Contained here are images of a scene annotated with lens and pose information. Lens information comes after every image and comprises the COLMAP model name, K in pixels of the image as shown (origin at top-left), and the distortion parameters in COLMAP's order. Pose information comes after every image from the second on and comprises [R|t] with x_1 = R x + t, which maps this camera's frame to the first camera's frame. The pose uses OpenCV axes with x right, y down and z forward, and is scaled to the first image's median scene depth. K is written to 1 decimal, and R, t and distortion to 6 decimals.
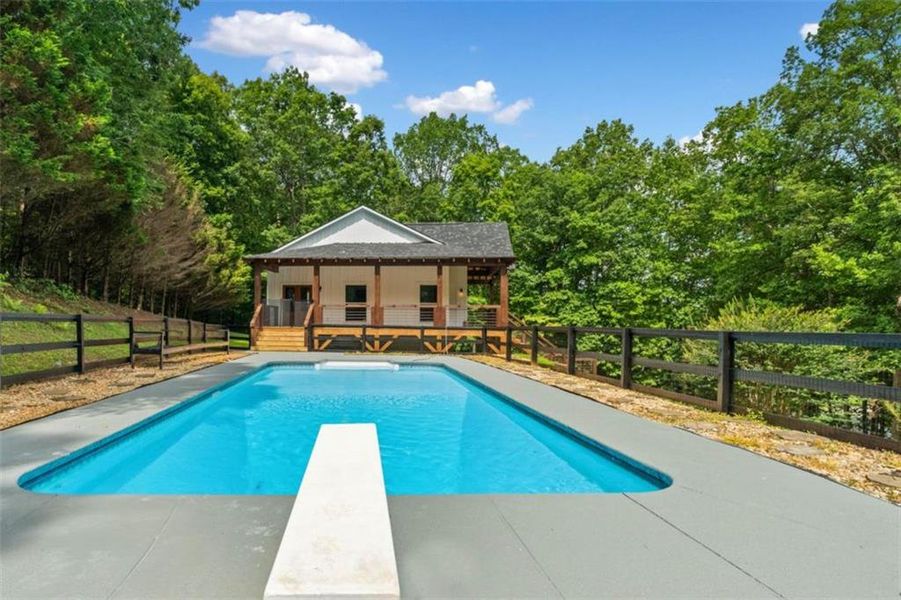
lens RADIAL K [[532.4, 0, 450.6], [0, 532.4, 304.9], [0, 0, 1]] dist [-0.000396, -0.000154]
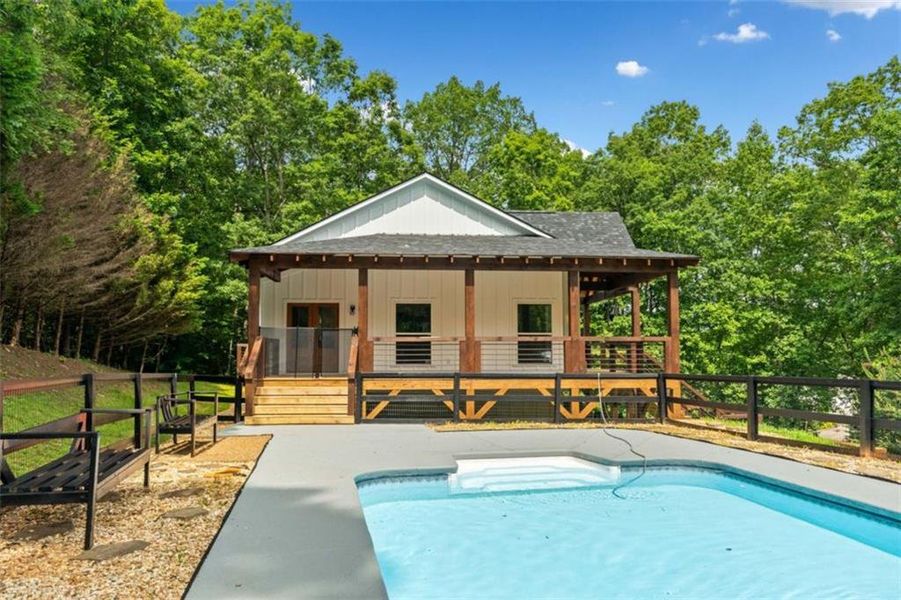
lens RADIAL K [[552.5, 0, 453.9], [0, 552.5, 303.2], [0, 0, 1]] dist [0.001051, 0.000489]
pose [[0.989750, 0.003842, 0.142759, -0.178093], [0.003290, 0.998759, -0.049686, -0.005133], [-0.142773, 0.049646, 0.988510, 0.302181]]
